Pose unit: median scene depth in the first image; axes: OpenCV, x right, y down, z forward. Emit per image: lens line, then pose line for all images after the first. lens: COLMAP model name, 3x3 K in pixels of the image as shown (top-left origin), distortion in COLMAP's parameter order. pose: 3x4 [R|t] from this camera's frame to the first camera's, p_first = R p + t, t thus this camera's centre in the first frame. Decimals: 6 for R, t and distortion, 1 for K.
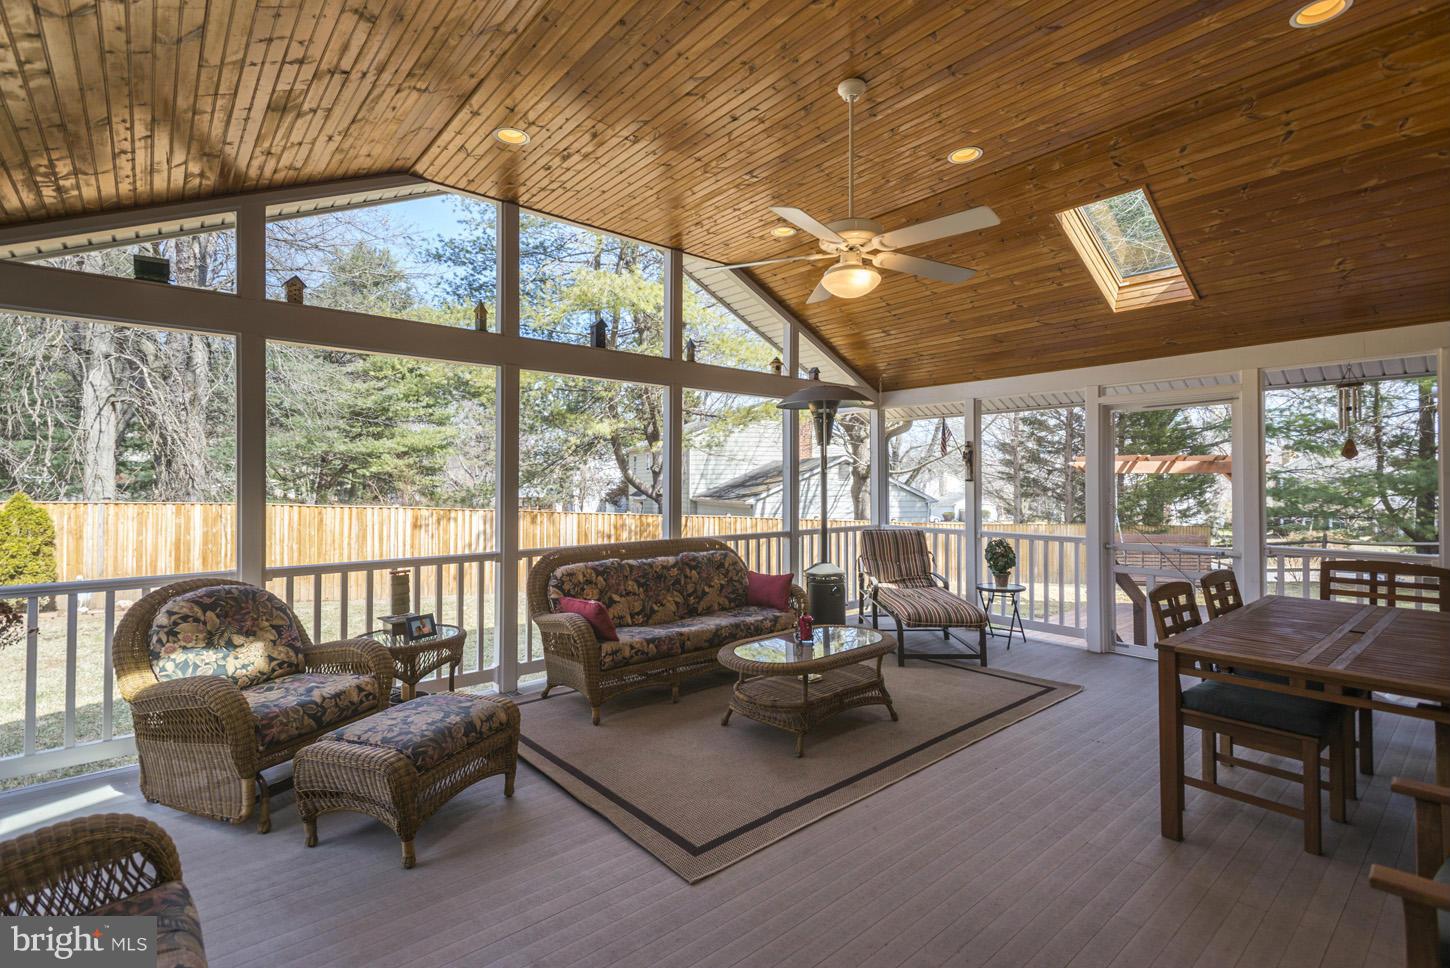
lens RADIAL K [[674.0, 0, 726.9], [0, 674.0, 482.4], [0, 0, 1]] dist [-0.000193, 0.000108]
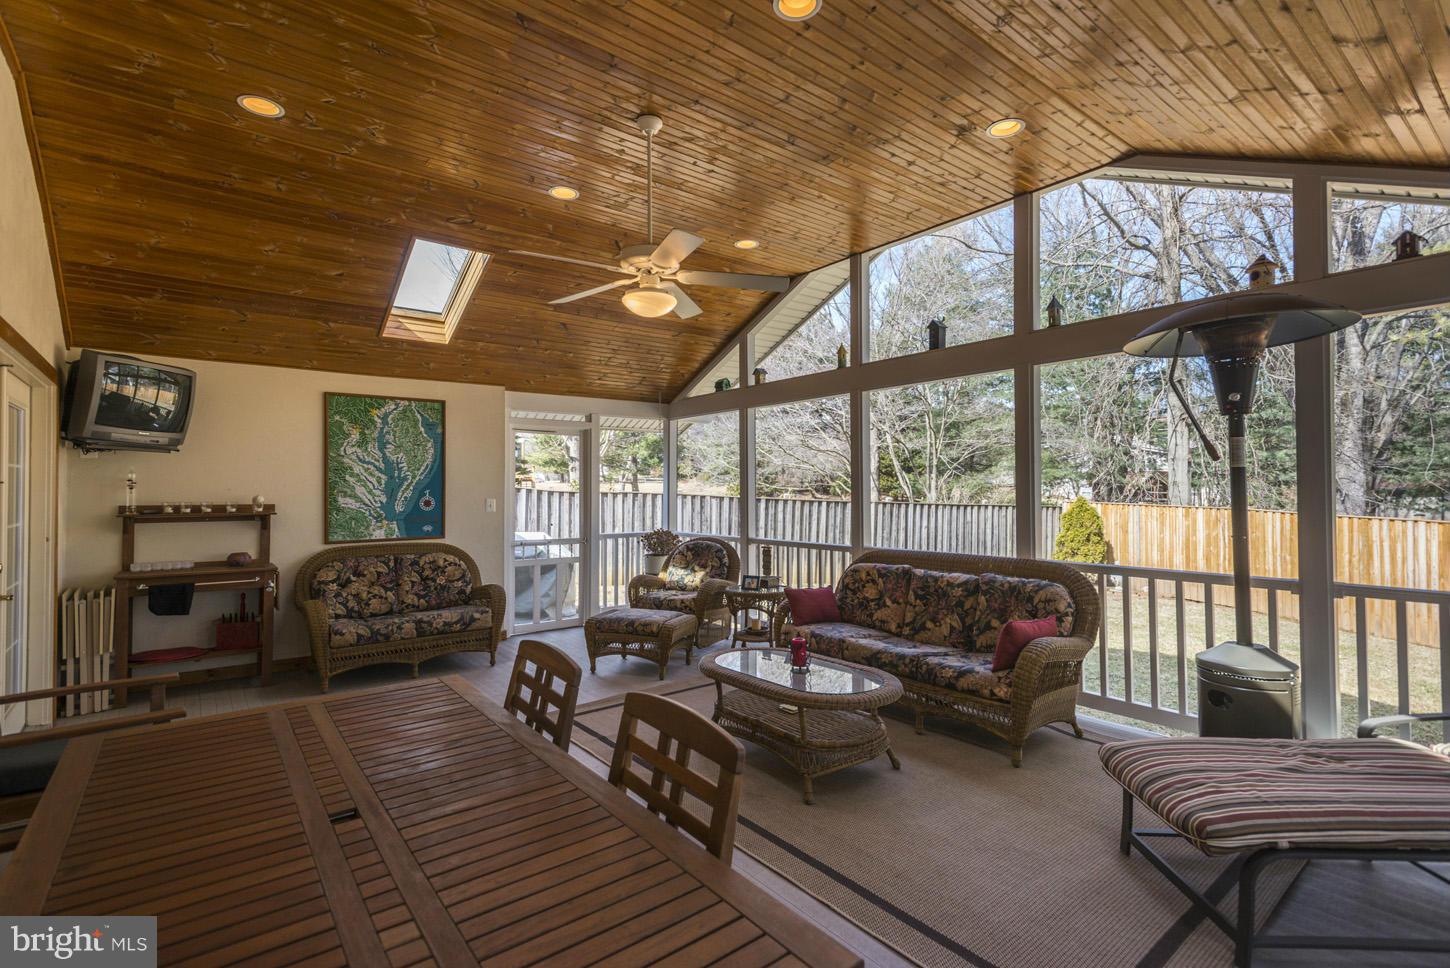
lens RADIAL K [[674.0, 0, 720.5], [0, 674.0, 479.2], [0, 0, 1]] dist [-0.000193, 0.000108]
pose [[-0.053208, -0.015240, -0.998467, 0.481303], [0.004387, 0.999870, -0.015495, 0.000474], [0.998574, -0.005205, -0.053134, 0.447066]]
